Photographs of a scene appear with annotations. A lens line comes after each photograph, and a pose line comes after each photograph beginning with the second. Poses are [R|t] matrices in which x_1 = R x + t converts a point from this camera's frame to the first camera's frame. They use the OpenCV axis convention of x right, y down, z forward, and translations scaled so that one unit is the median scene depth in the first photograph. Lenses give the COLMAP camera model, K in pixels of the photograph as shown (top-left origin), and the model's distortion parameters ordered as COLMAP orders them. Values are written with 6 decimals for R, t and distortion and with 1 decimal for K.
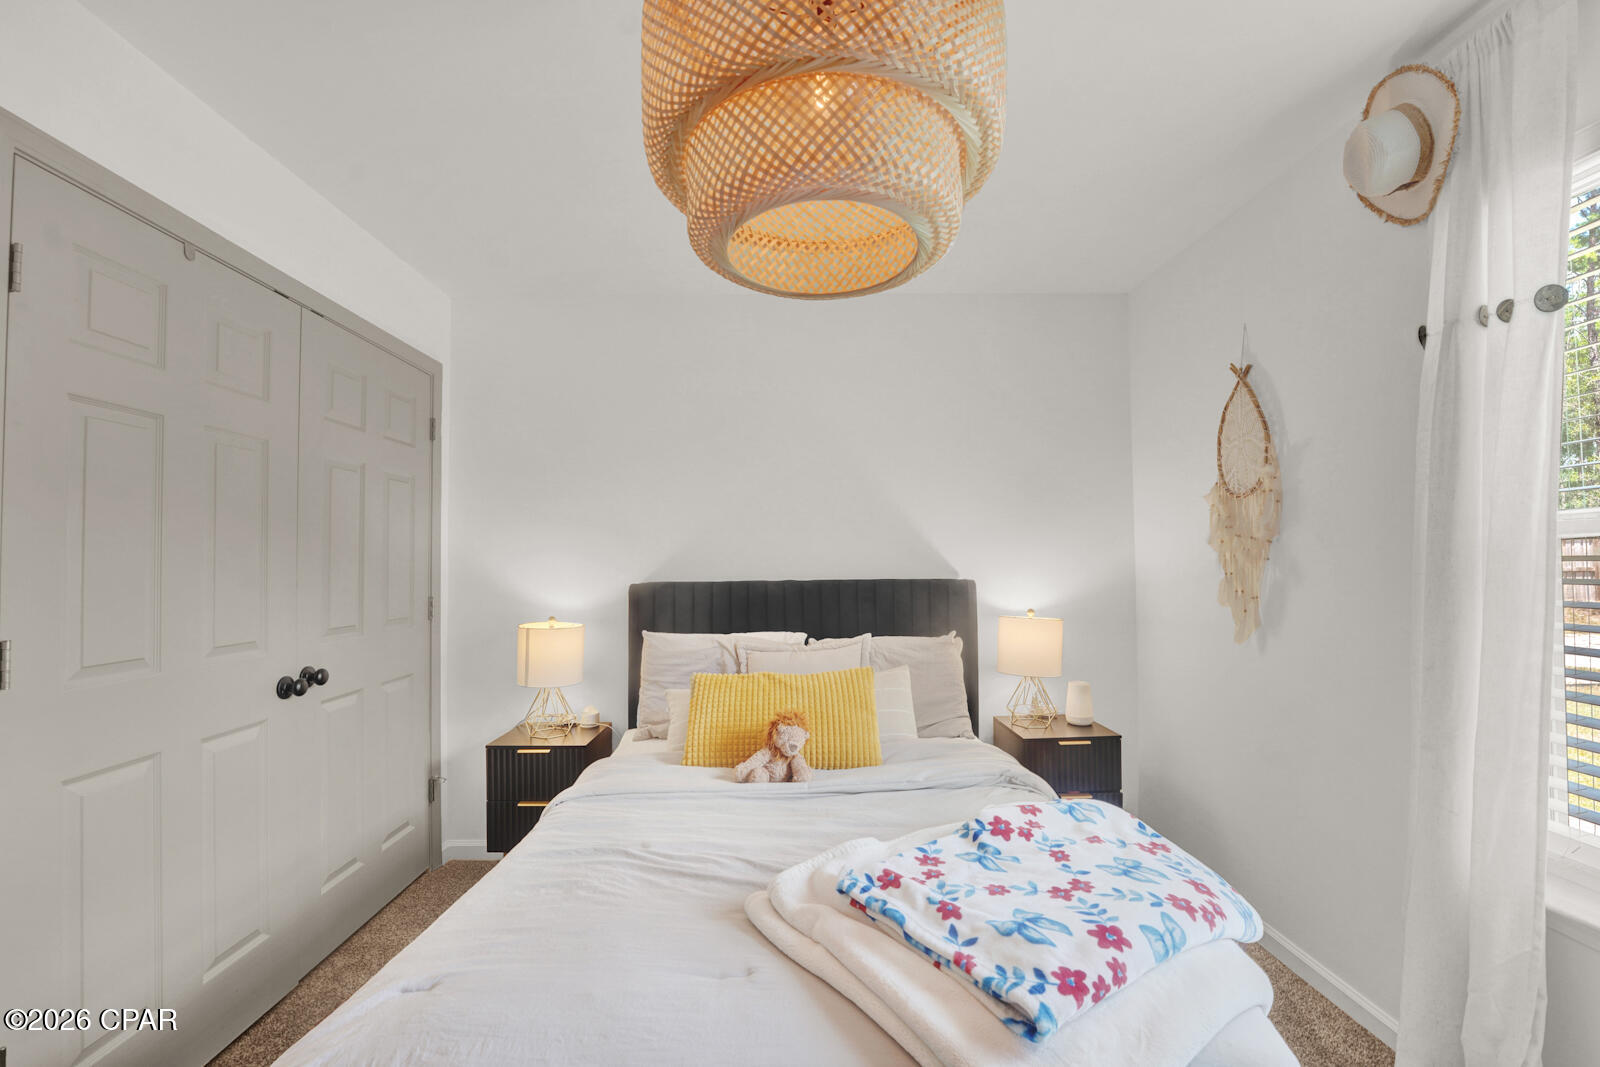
lens RADIAL K [[670.0, 0, 803.3], [0, 670.0, 540.9], [0, 0, 1]] dist [-0.026867, 0.002567]
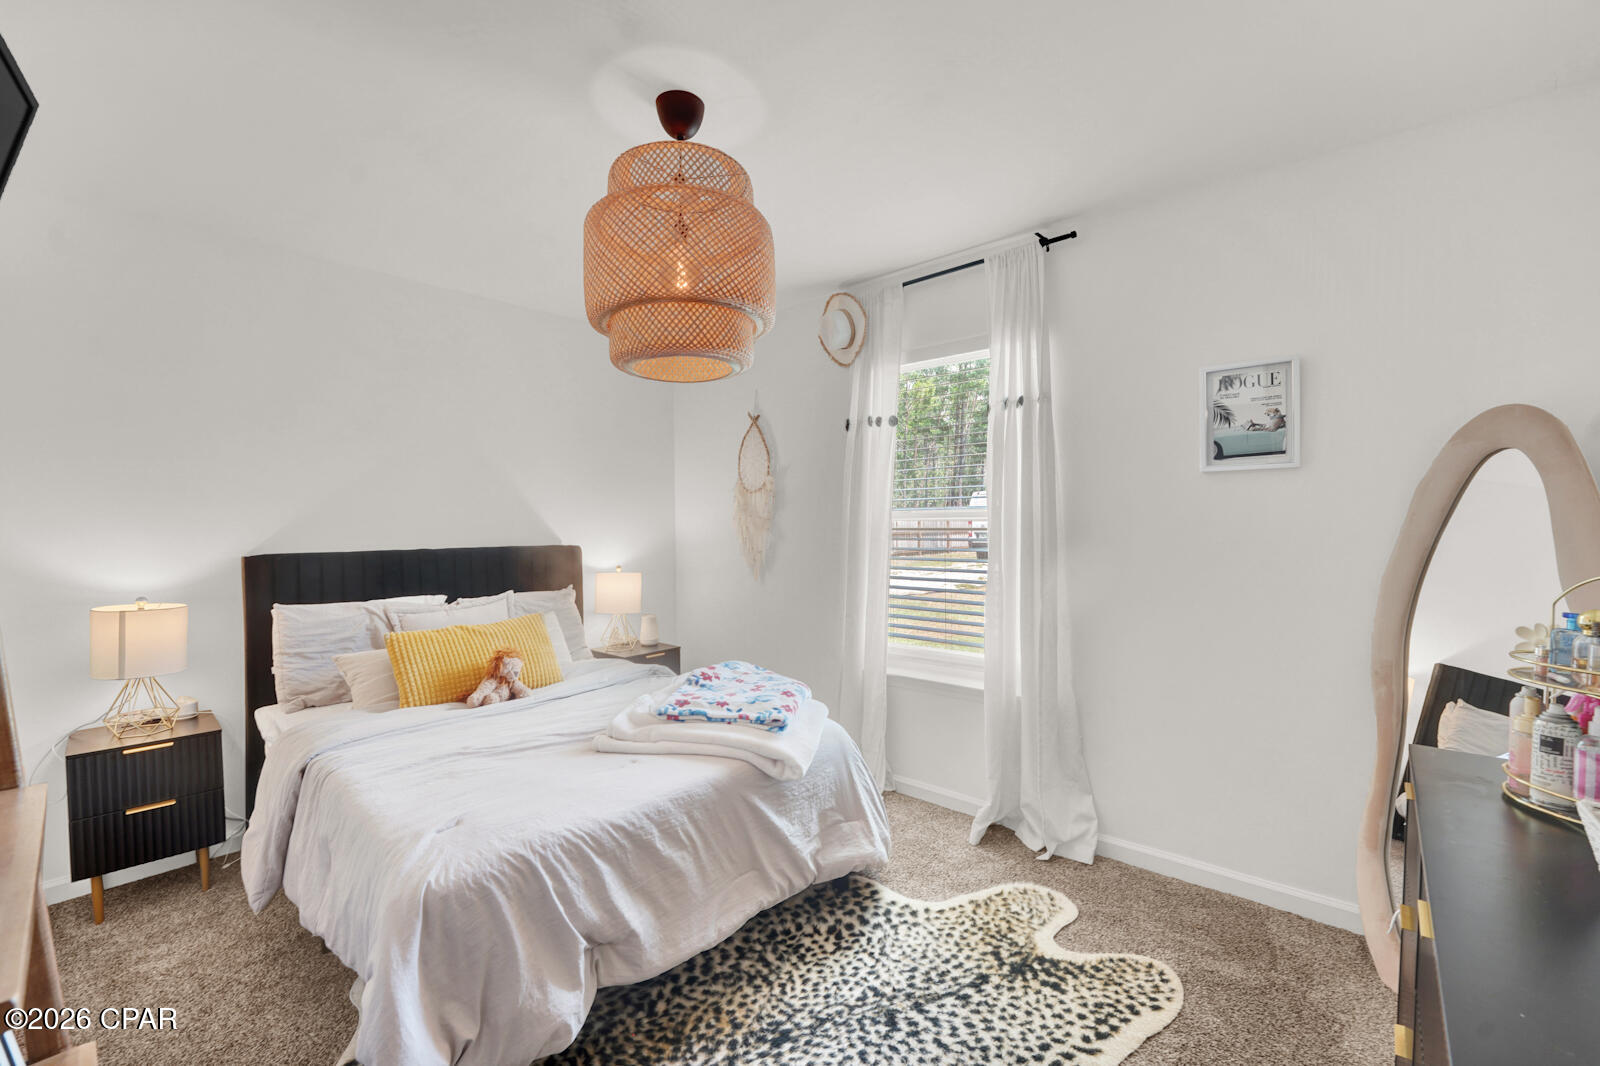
lens RADIAL K [[670.0, 0, 803.3], [0, 670.0, 540.4], [0, 0, 1]] dist [-0.026867, 0.002567]
pose [[0.672349, -0.014133, 0.740100, -0.599722], [-0.018236, 0.999198, 0.035648, -0.009064], [-0.740010, -0.037464, 0.671552, -0.286328]]
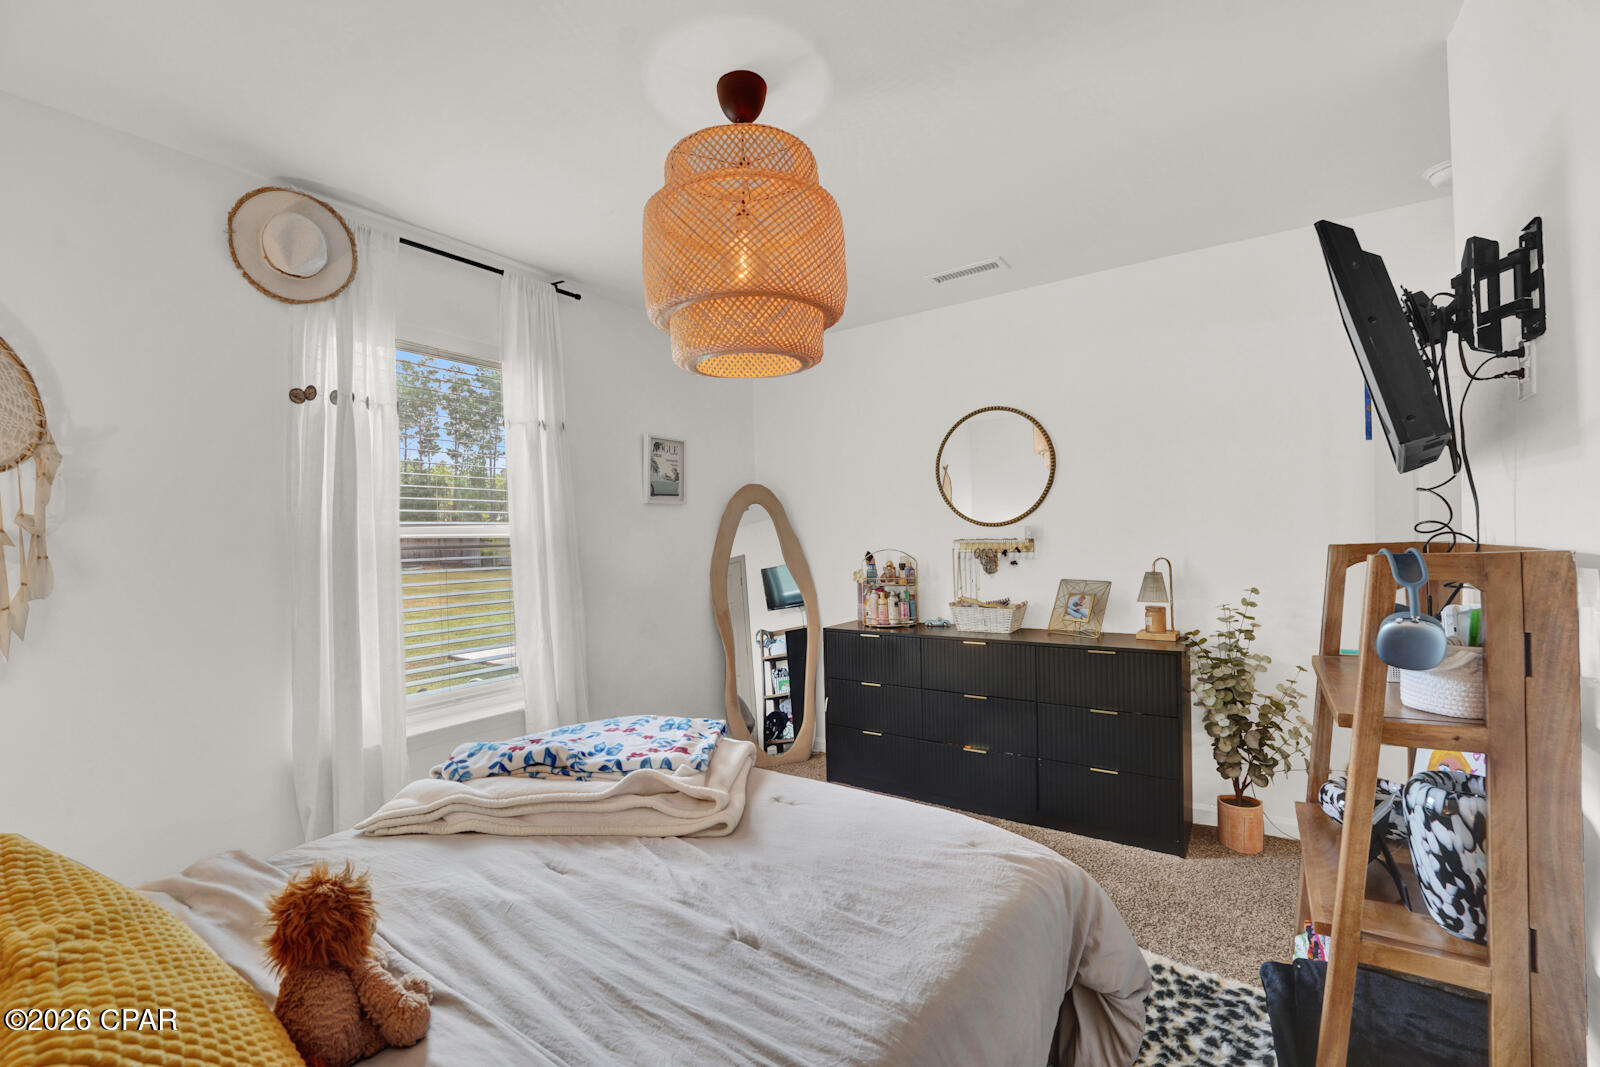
lens RADIAL K [[670.0, 0, 803.3], [0, 670.0, 540.9], [0, 0, 1]] dist [-0.026867, 0.002567]
pose [[-0.815810, 0.023915, 0.577826, -0.582280], [0.013839, 0.999666, -0.021836, 0.039967], [-0.578155, -0.009817, -0.815868, 1.232633]]
